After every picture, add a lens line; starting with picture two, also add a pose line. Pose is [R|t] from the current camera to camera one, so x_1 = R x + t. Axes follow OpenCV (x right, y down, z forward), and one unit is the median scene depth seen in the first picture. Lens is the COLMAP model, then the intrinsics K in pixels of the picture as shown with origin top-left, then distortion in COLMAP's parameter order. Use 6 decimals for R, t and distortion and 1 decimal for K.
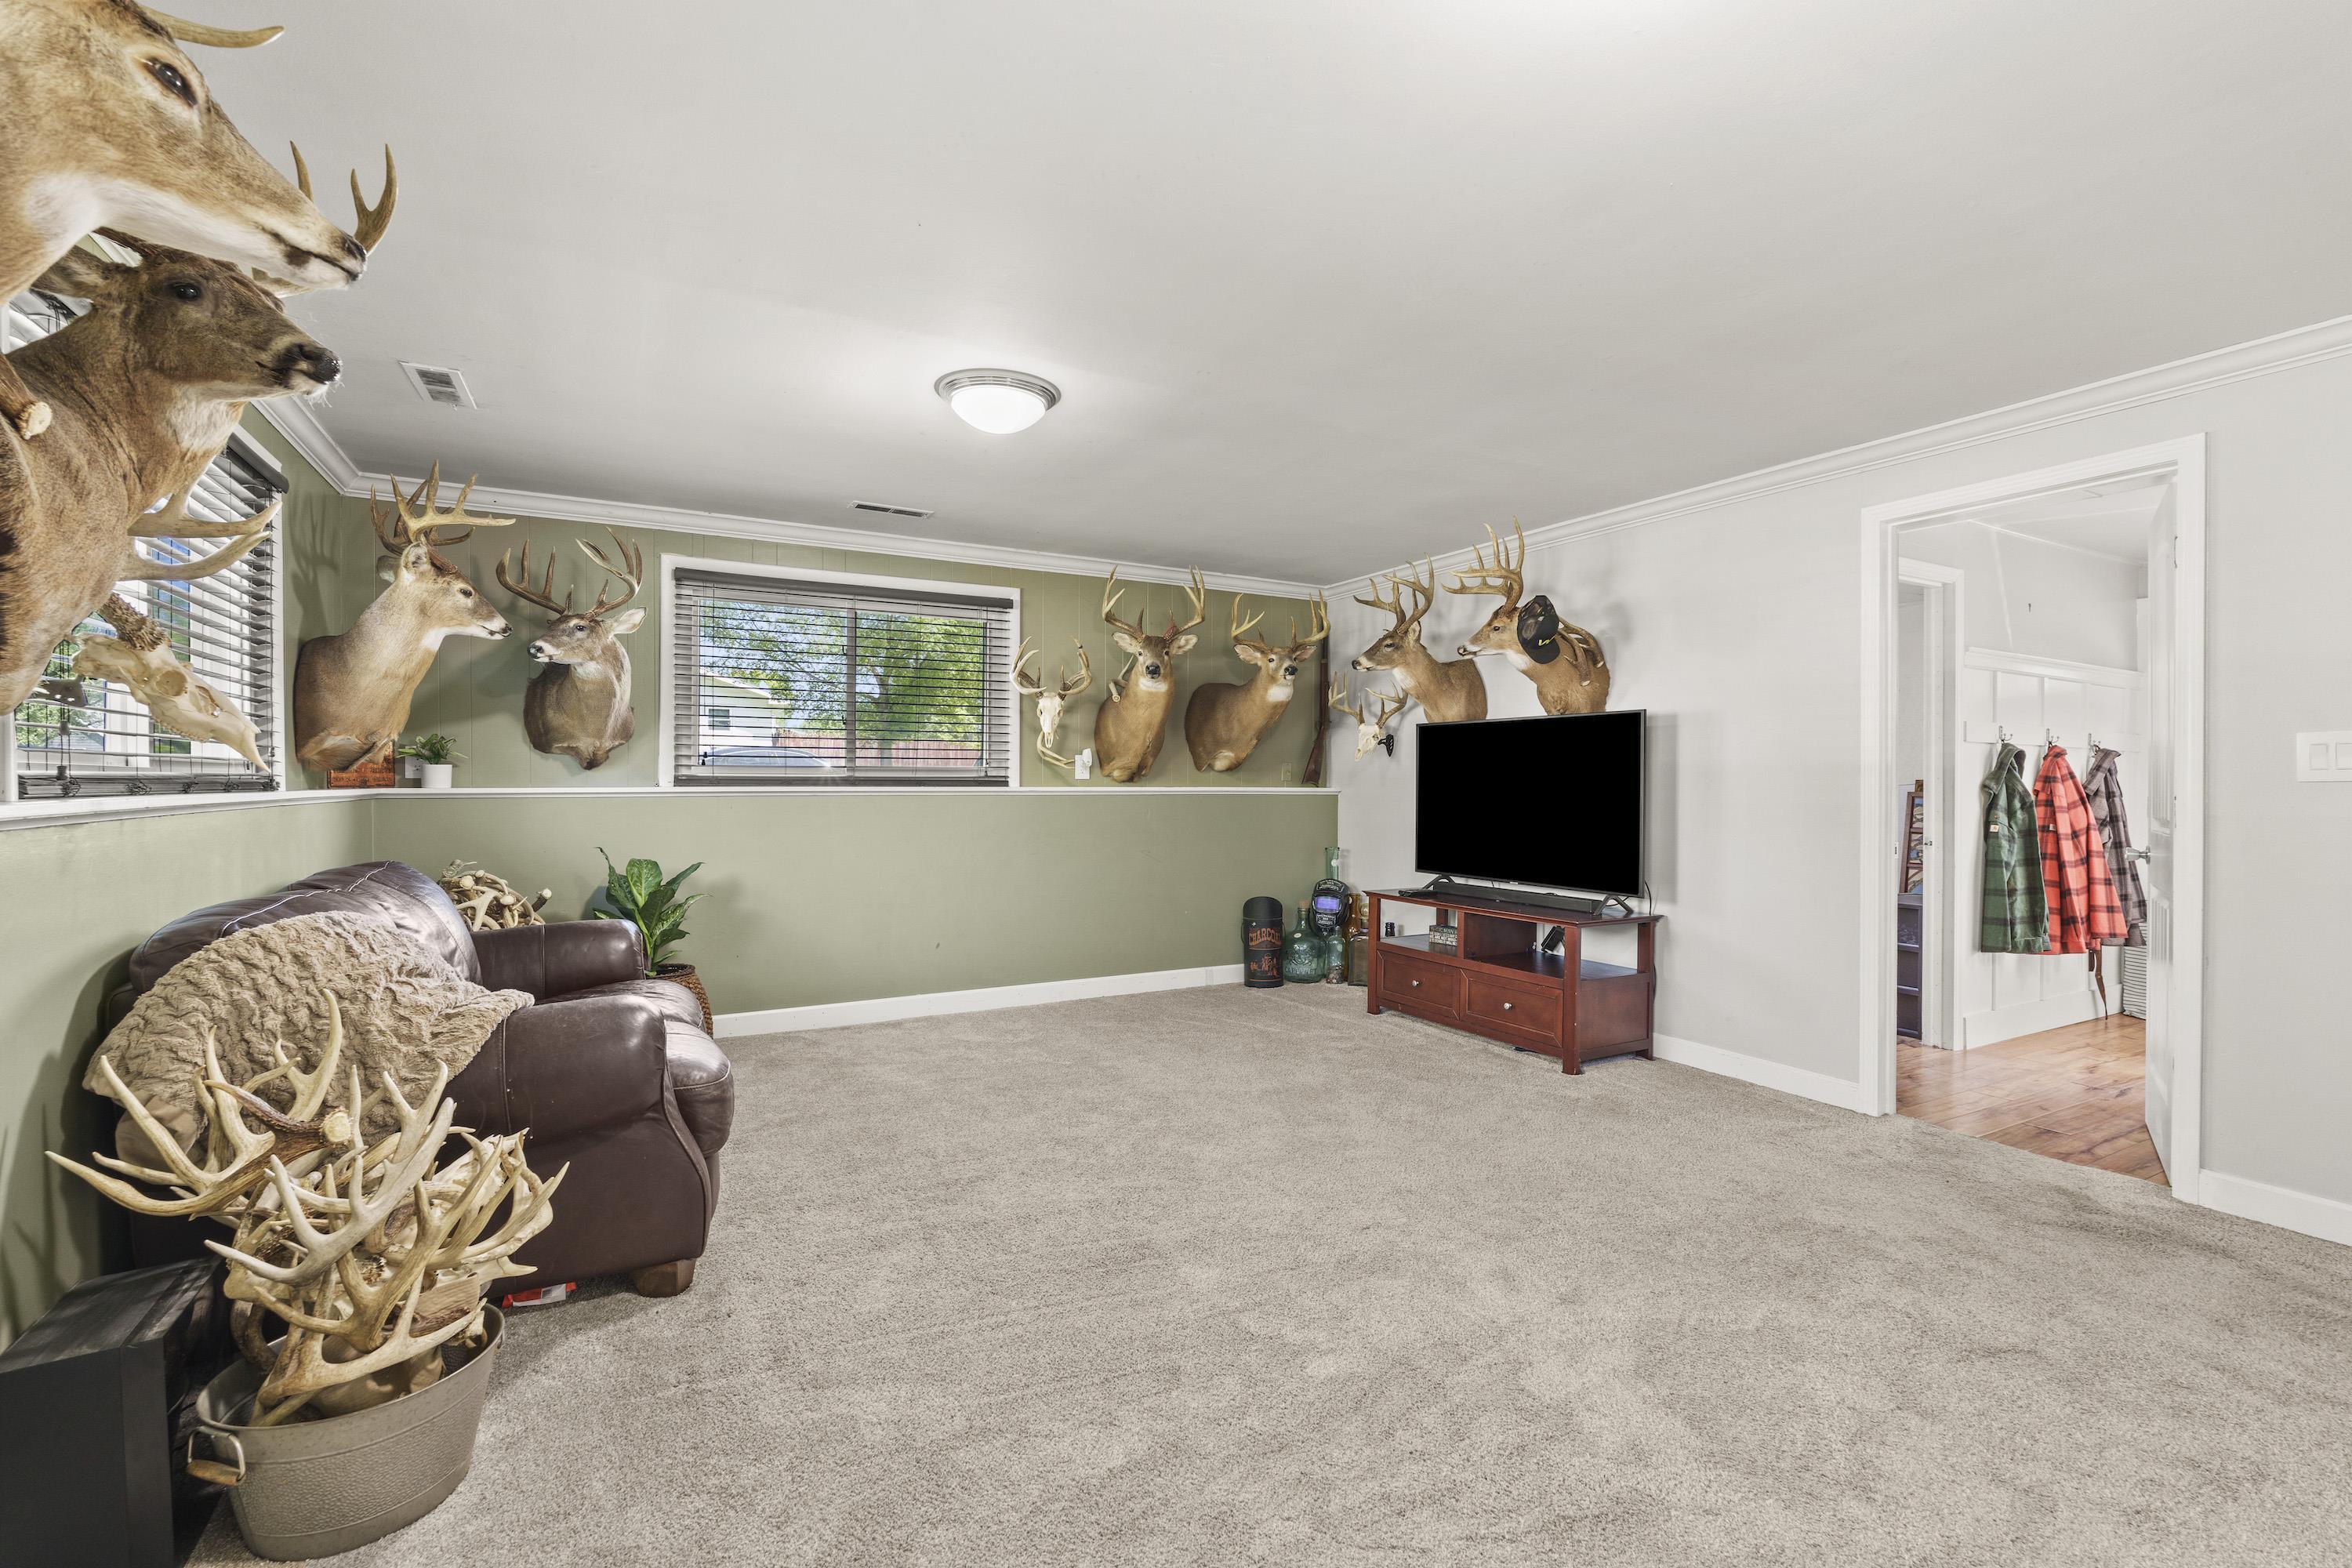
lens RADIAL K [[1010.2, 0, 1176.0], [0, 1010.2, 784.0], [0, 0, 1]] dist [-0.000835, 0.000192]
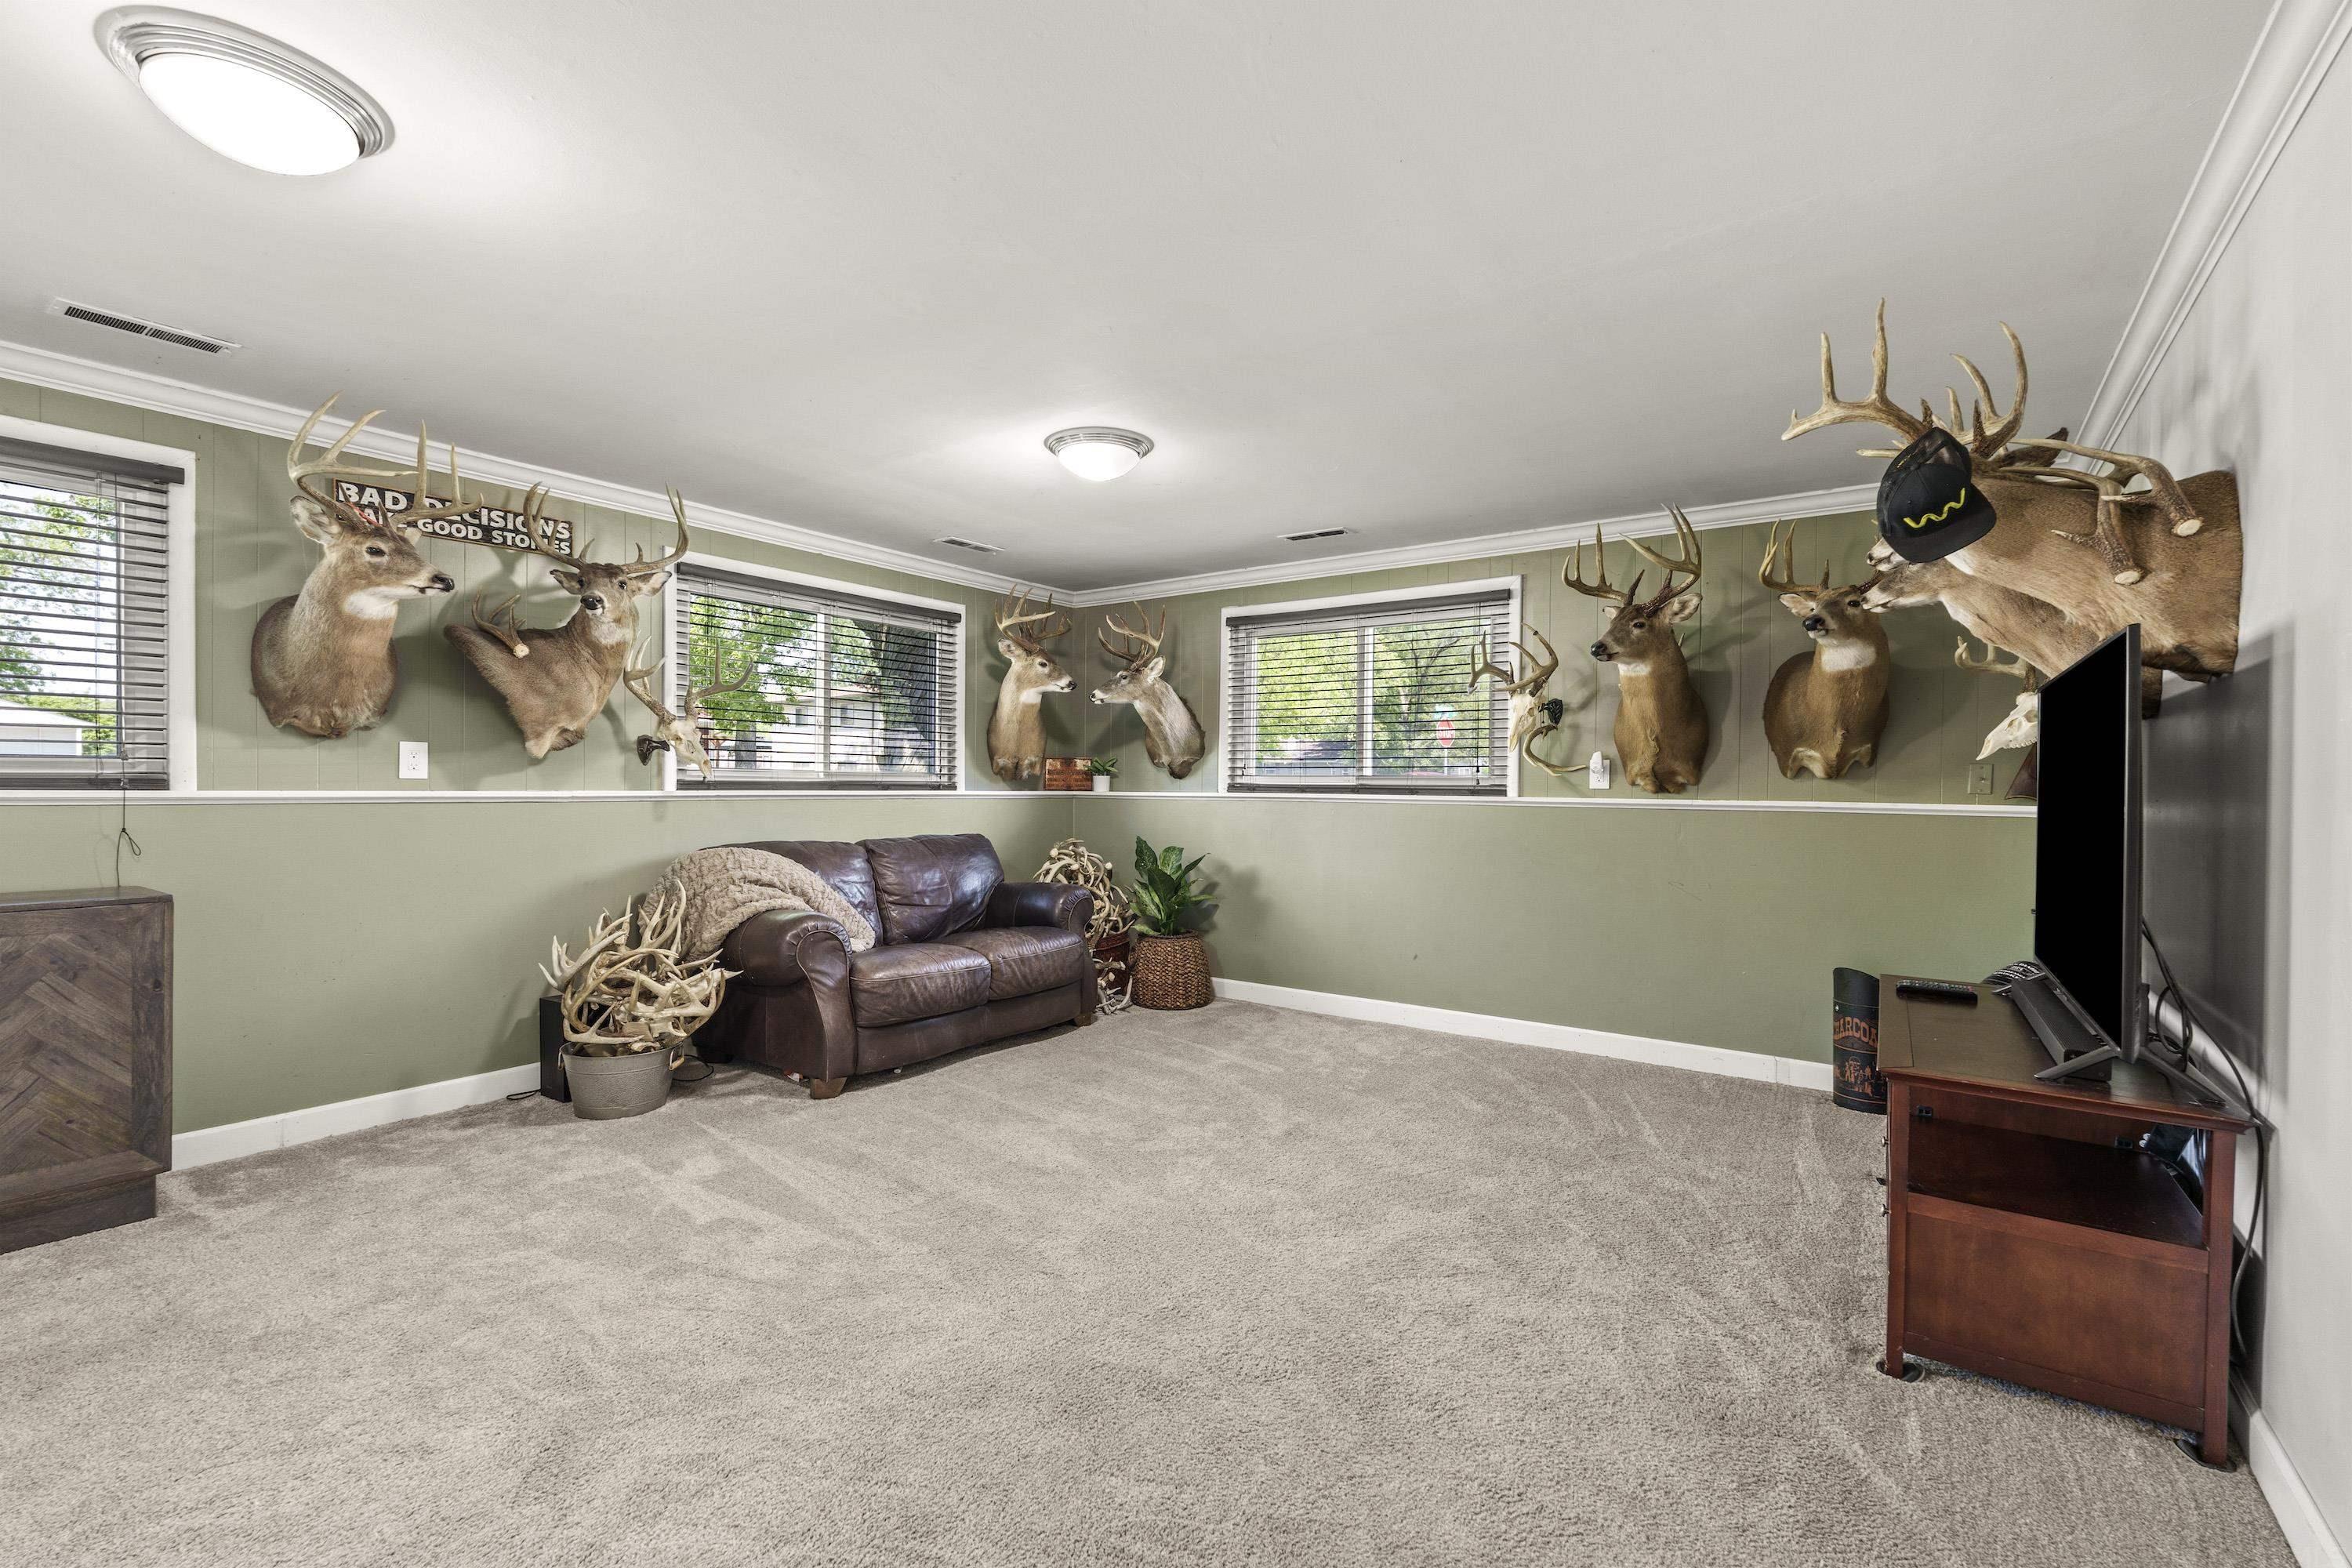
lens RADIAL K [[1010.2, 0, 1176.0], [0, 1010.2, 784.0], [0, 0, 1]] dist [-0.000835, 0.000192]
pose [[0.437804, 0.000265, -0.899071, 0.628253], [-0.011562, 0.999919, -0.005335, -0.000220], [0.898996, 0.012730, 0.437771, 0.412529]]
